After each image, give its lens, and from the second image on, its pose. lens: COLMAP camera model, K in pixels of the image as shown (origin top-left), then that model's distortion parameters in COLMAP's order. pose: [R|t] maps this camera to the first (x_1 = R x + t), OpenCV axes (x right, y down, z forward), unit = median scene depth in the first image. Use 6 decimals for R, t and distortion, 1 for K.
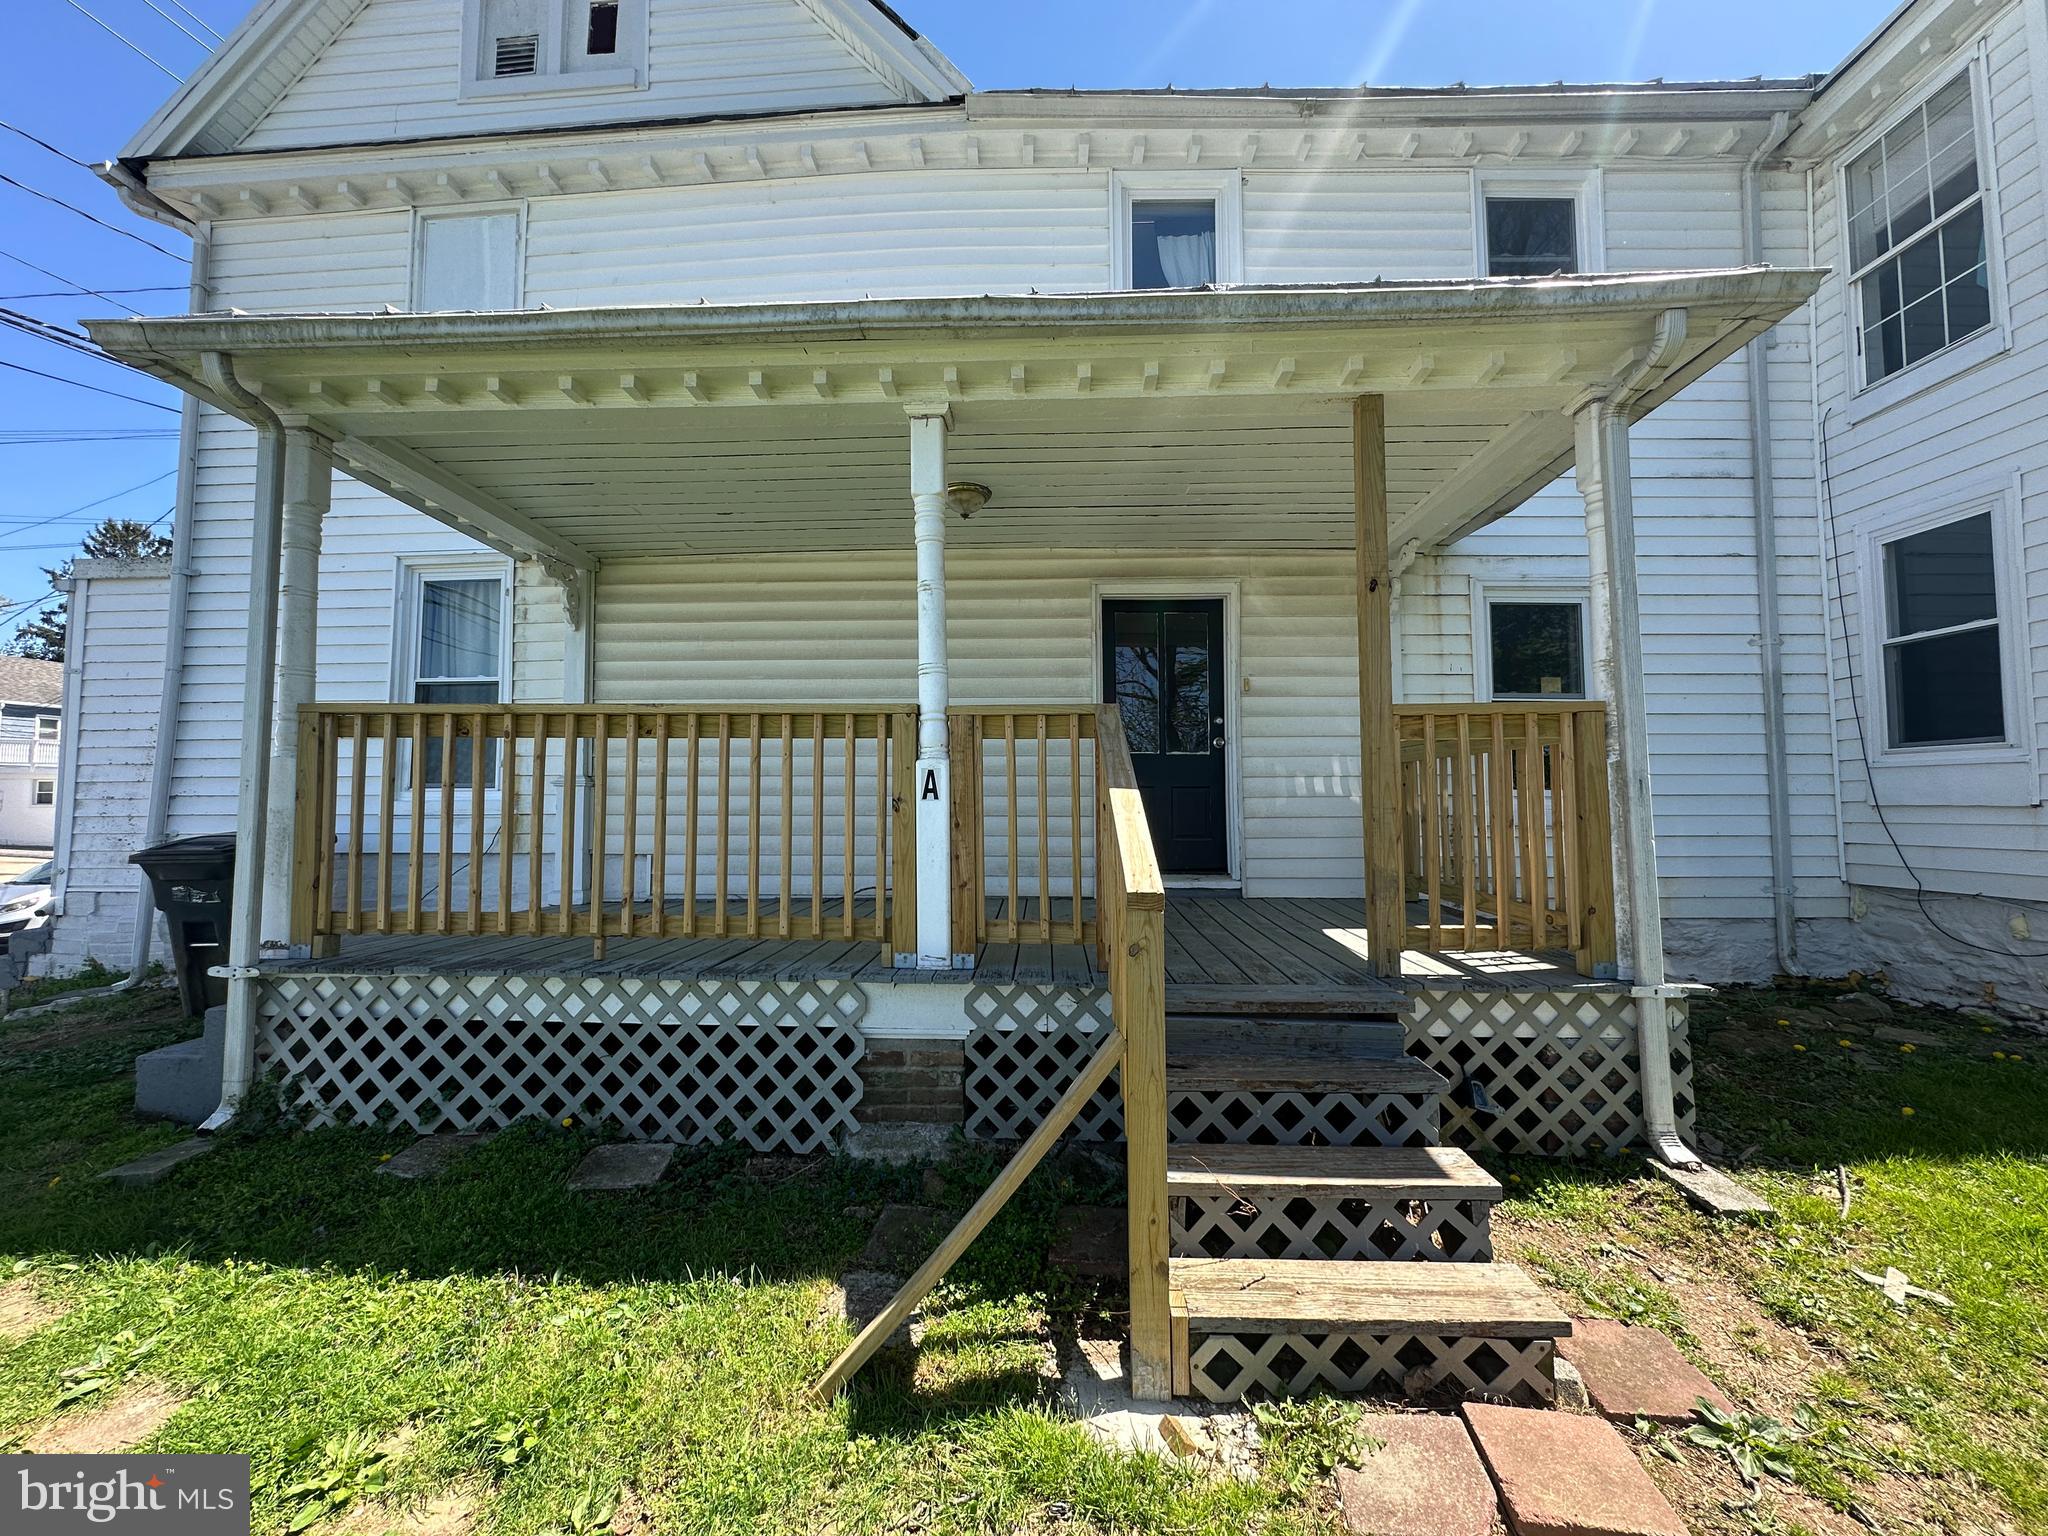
lens RADIAL K [[813.0, 0, 1024.0], [0, 813.0, 767.7], [0, 0, 1]] dist [-0.001730, -0.000544]
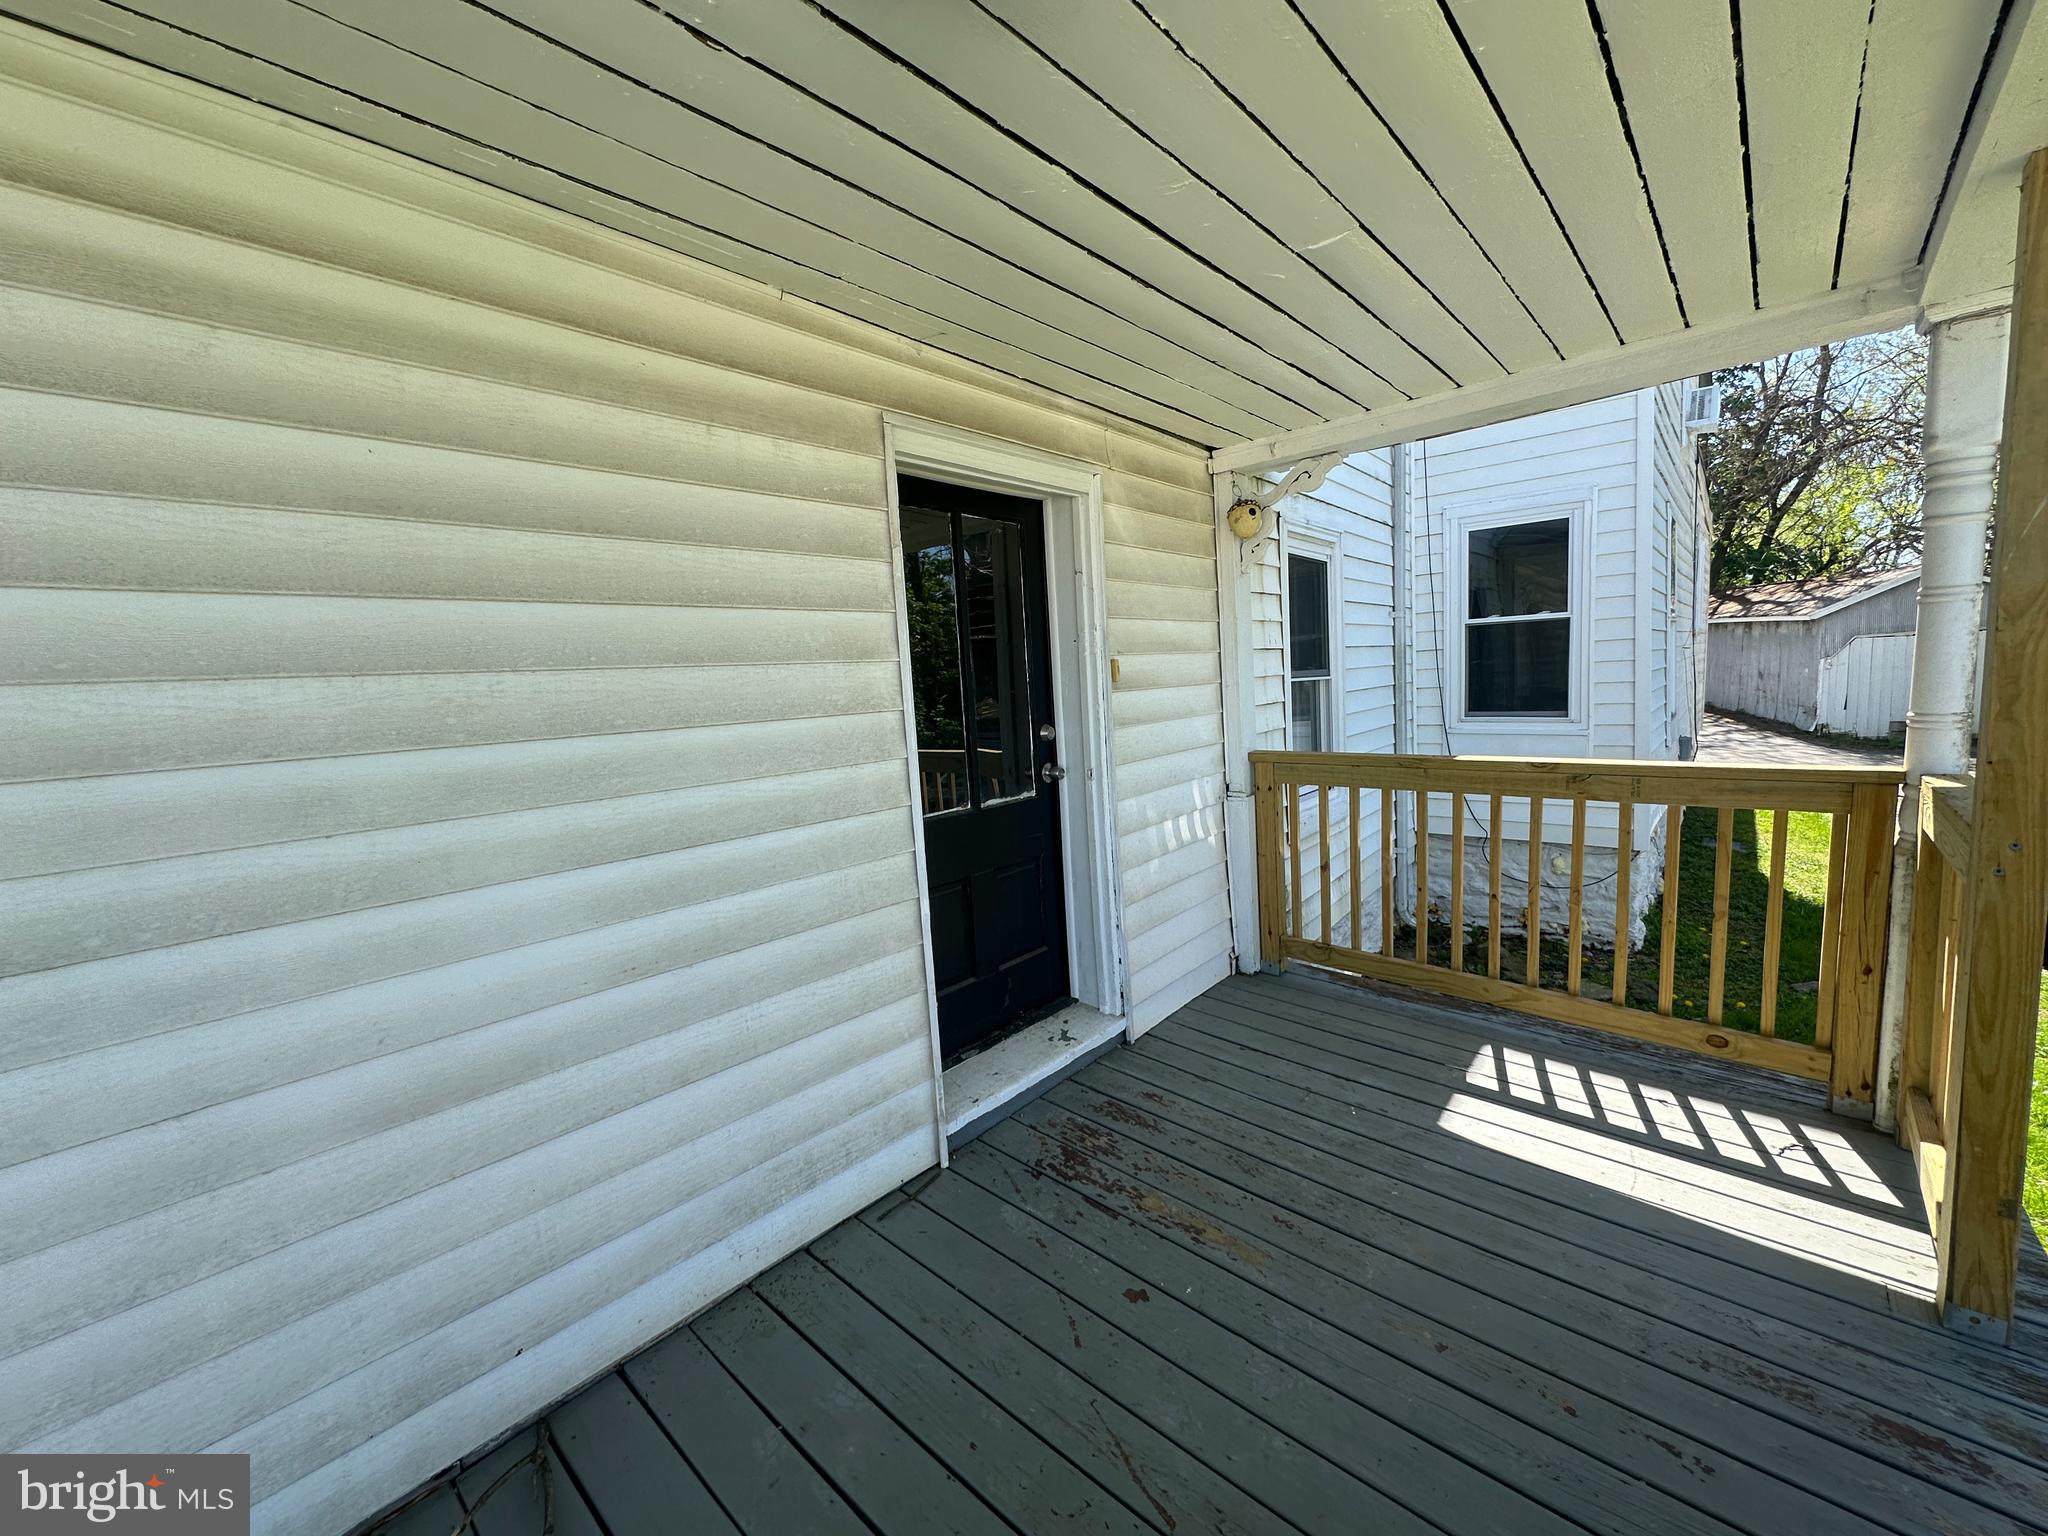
lens RADIAL K [[813.0, 0, 1024.0], [0, 813.0, 767.7], [0, 0, 1]] dist [-0.001730, -0.000544]
pose [[0.640489, -0.119633, 0.758592, -0.193234], [0.013334, 0.989375, 0.144770, -0.118341], [-0.767852, -0.082609, 0.635279, 0.694395]]
